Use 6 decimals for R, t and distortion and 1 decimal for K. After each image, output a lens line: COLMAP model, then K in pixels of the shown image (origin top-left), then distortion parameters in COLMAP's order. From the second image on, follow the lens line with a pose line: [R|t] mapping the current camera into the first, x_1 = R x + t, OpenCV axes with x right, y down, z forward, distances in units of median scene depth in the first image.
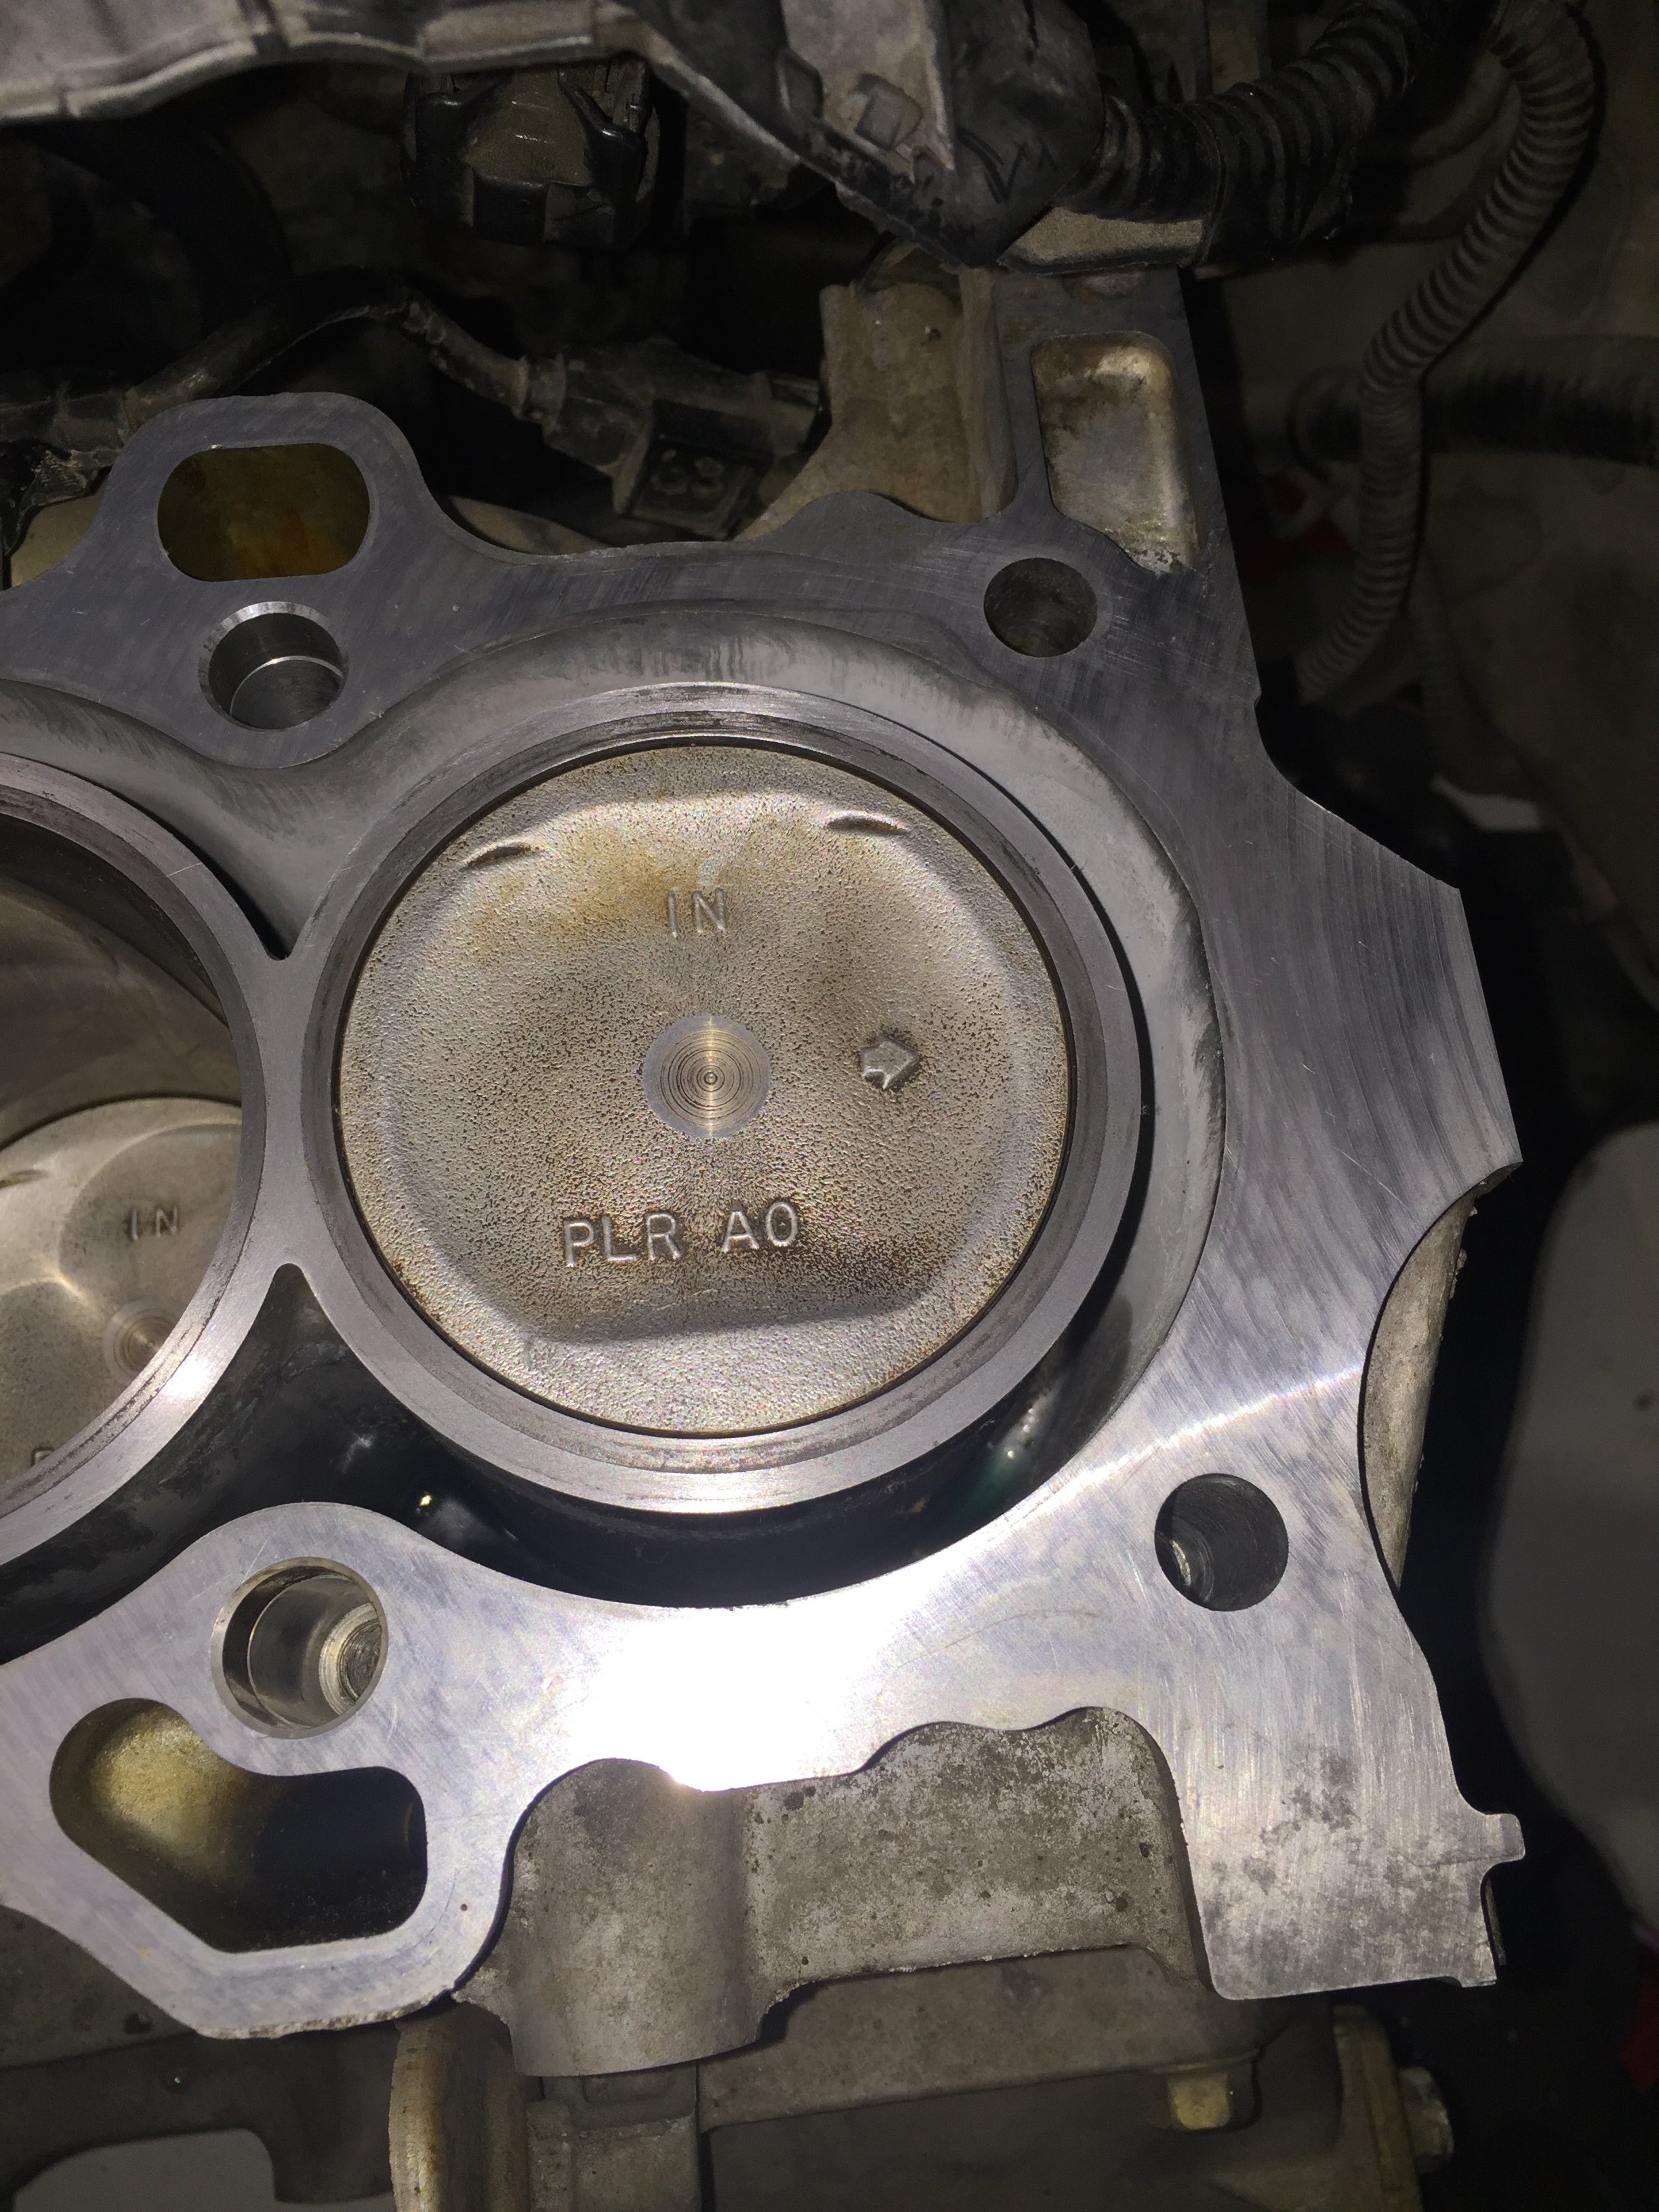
lens RADIAL K [[1890.1, 0, 829.5], [0, 1890.1, 1106.0], [0, 0, 1]] dist [0.057773, -0.116284]
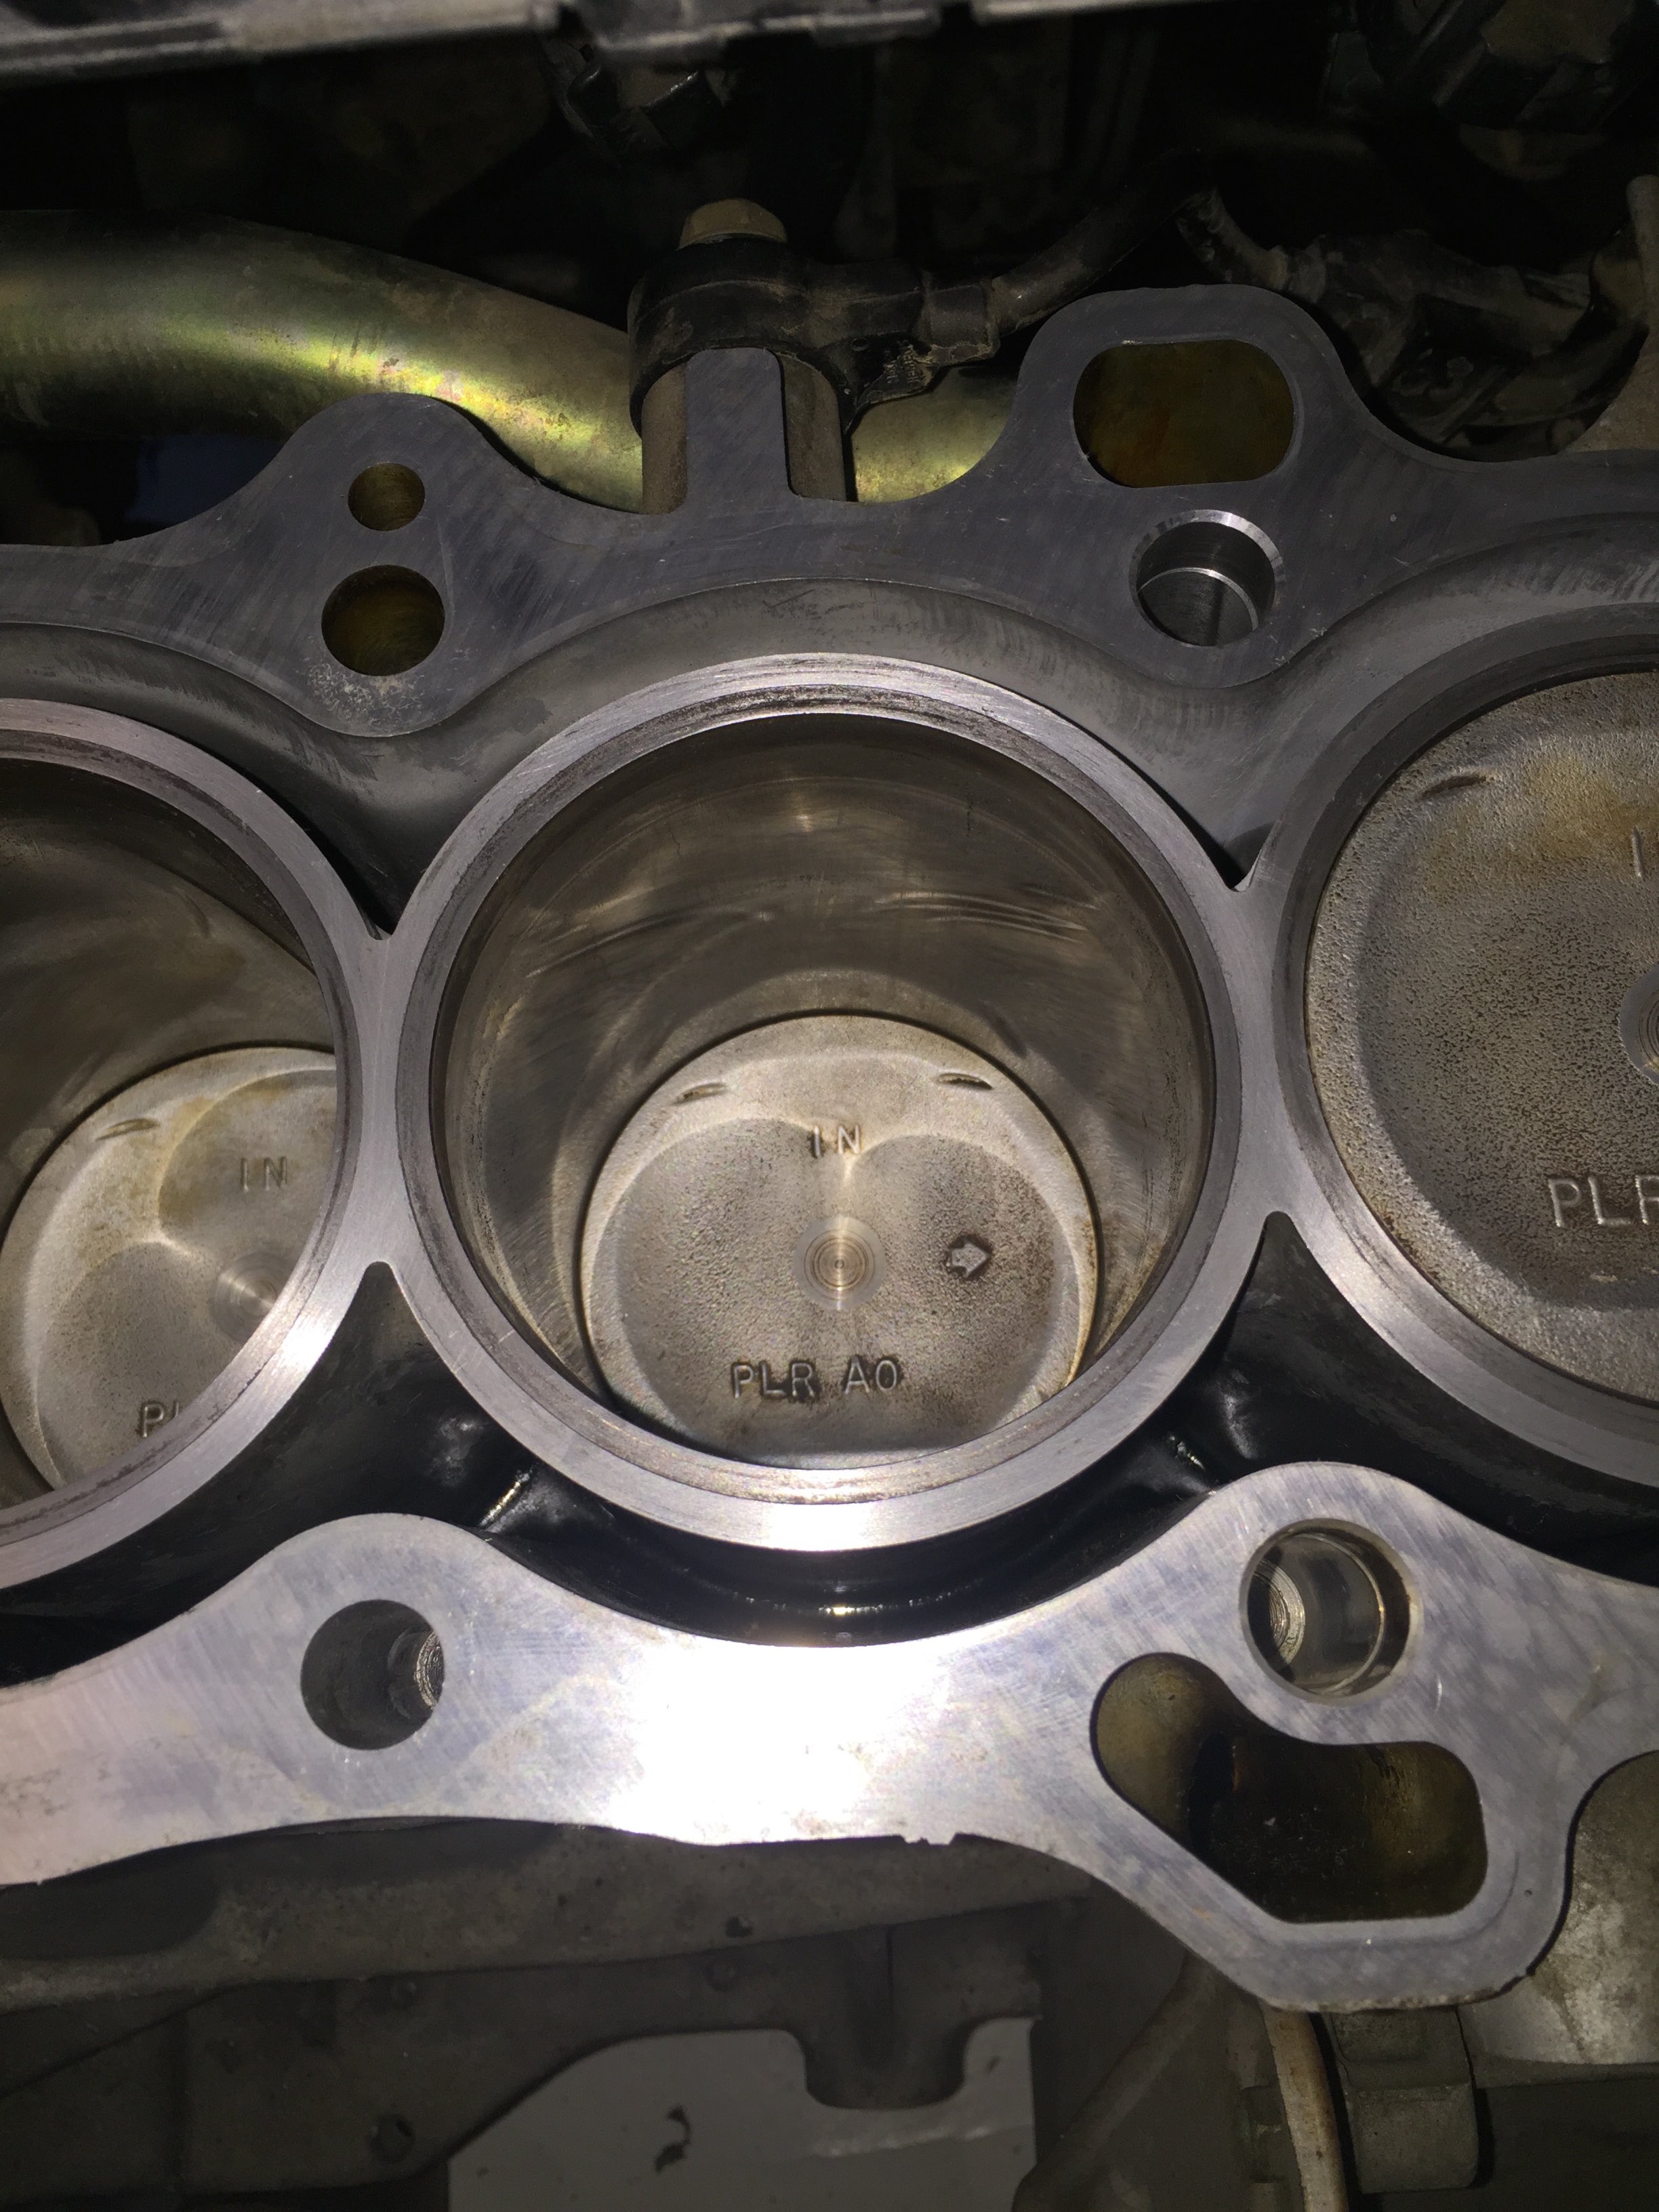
lens RADIAL K [[1890.1, 0, 829.5], [0, 1890.1, 1106.0], [0, 0, 1]] dist [0.057773, -0.116284]
pose [[0.995797, 0.042544, -0.081111, -0.397781], [-0.038611, 0.998030, 0.049455, -0.007960], [0.083055, -0.046115, 0.995477, 0.026638]]
